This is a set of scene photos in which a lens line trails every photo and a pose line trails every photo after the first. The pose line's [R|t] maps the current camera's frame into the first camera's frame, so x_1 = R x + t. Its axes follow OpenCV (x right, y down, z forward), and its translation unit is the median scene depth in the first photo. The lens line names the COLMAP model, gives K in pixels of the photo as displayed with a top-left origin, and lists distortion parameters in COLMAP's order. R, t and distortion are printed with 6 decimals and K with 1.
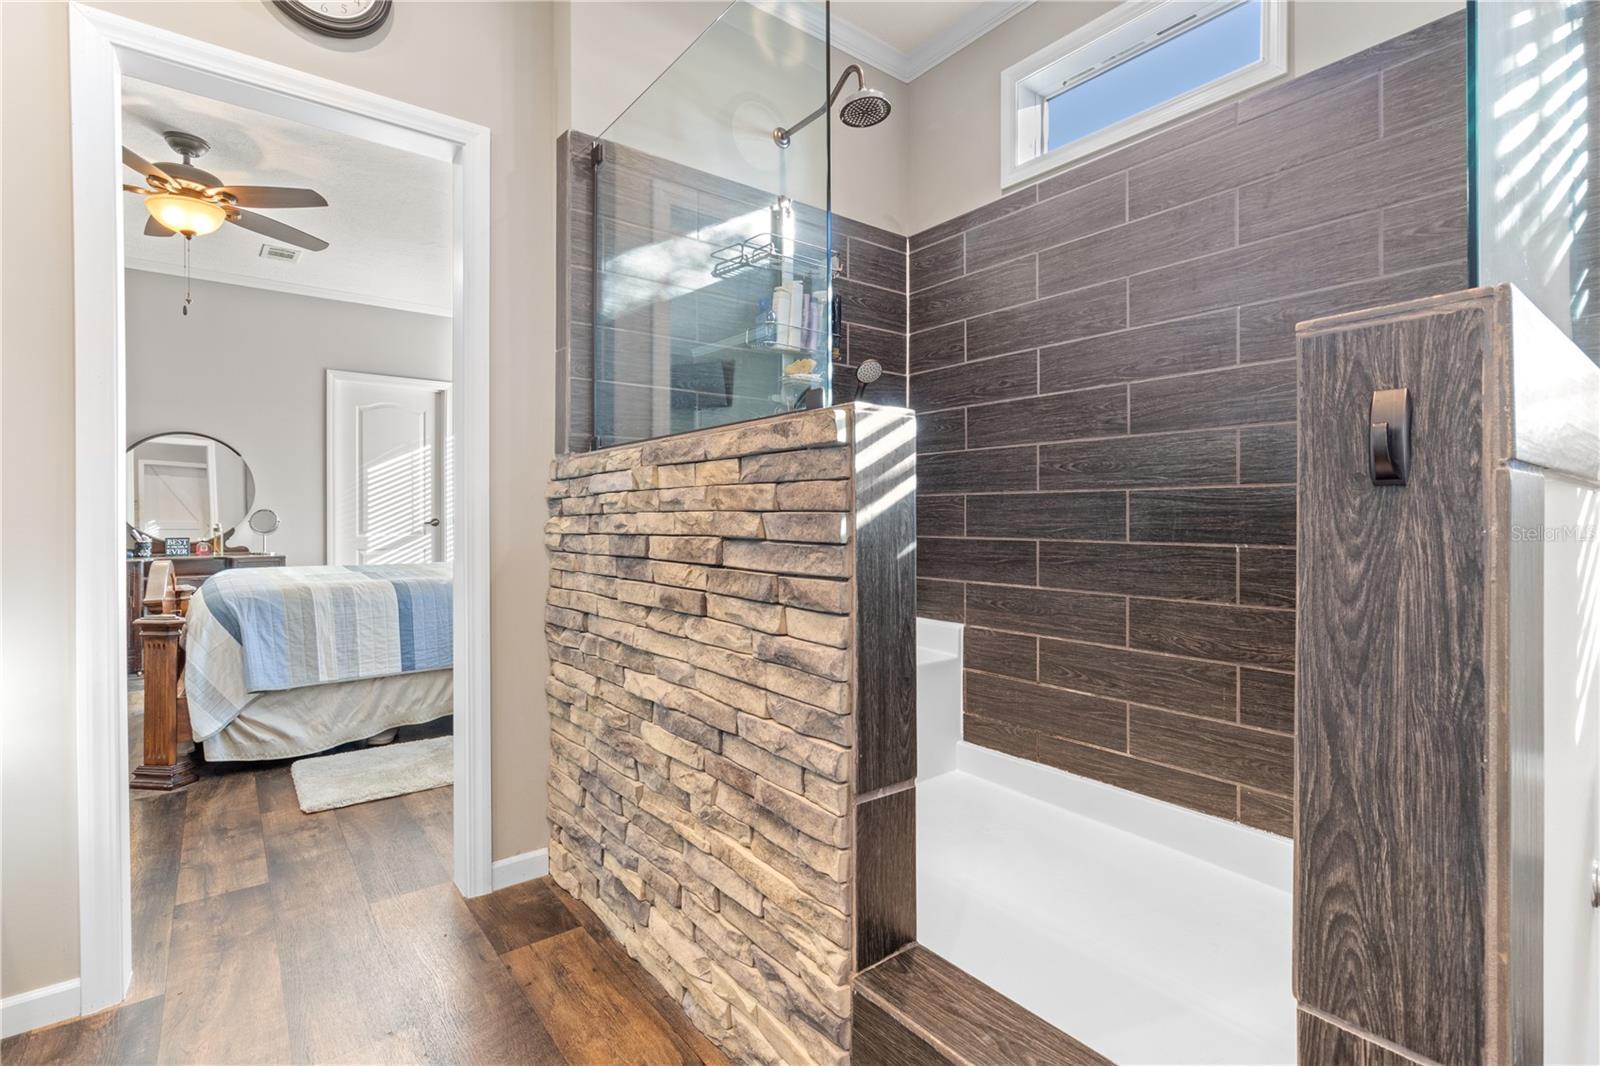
lens RADIAL K [[753.0, 0, 810.2], [0, 753.0, 513.9], [0, 0, 1]] dist [0.003372, 0.000617]
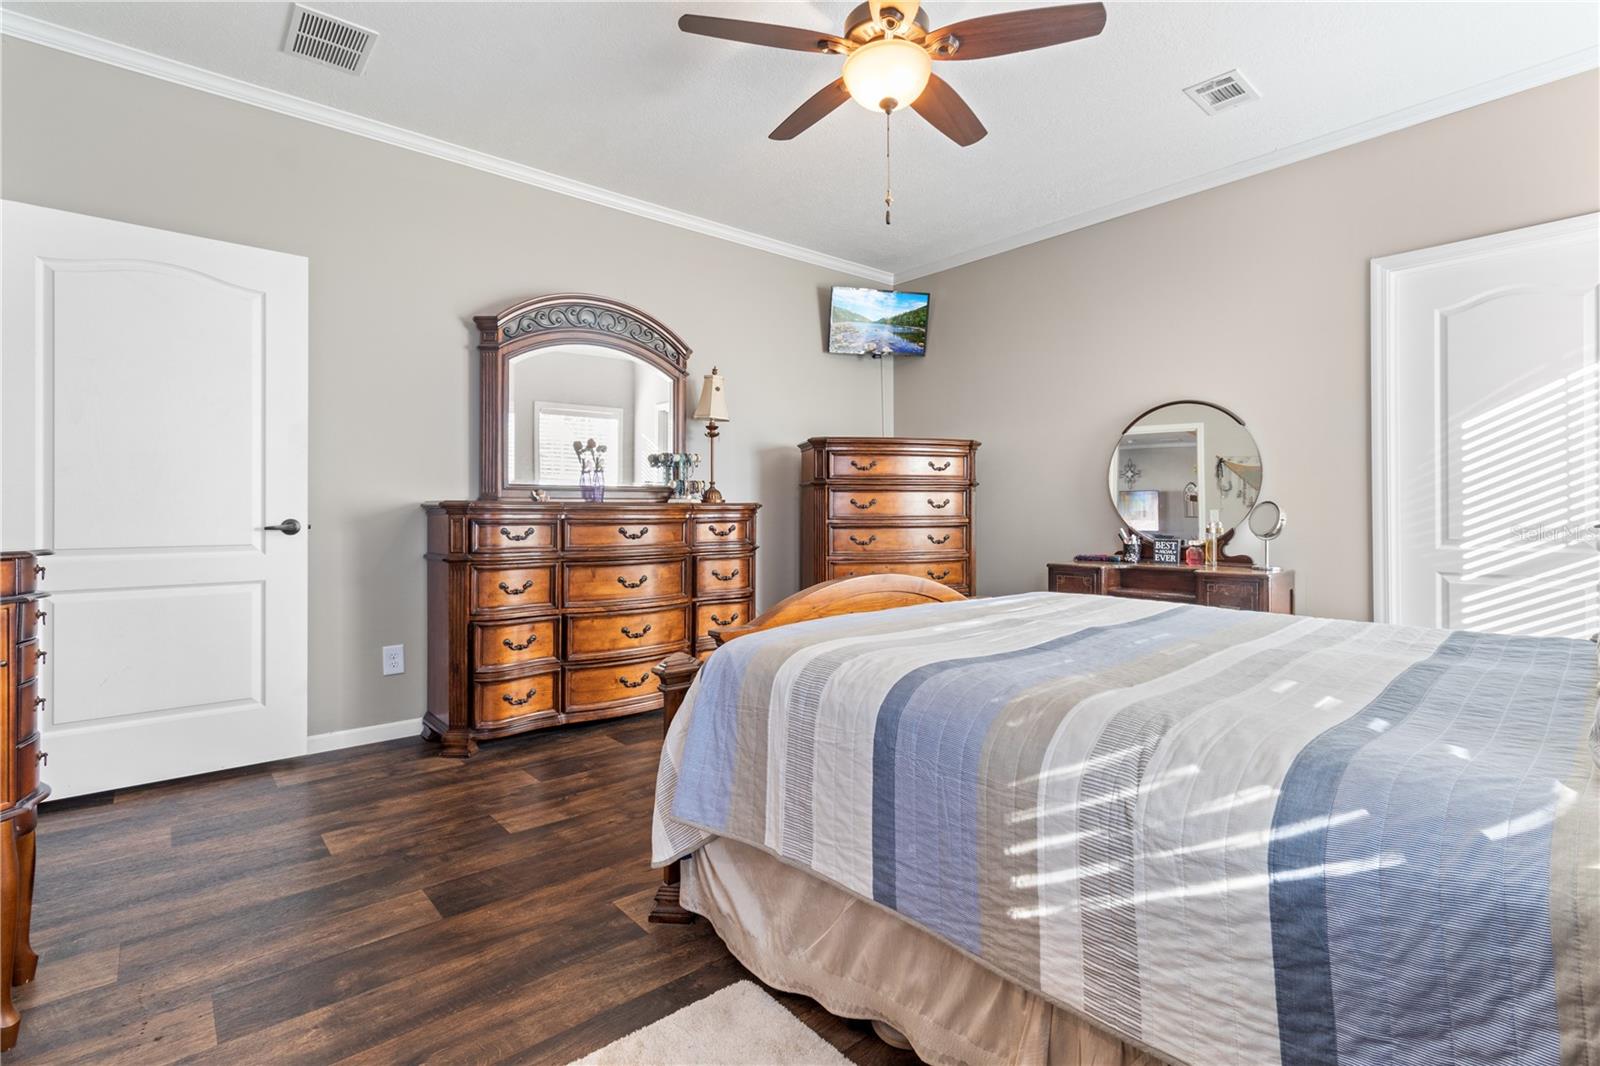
lens RADIAL K [[753.0, 0, 810.2], [0, 753.0, 513.9], [0, 0, 1]] dist [0.003372, 0.000617]
pose [[0.052923, 0.002720, -0.998595, -0.143393], [0.003329, 0.999990, 0.002900, 0.002464], [0.998593, -0.003477, 0.052914, 0.940475]]
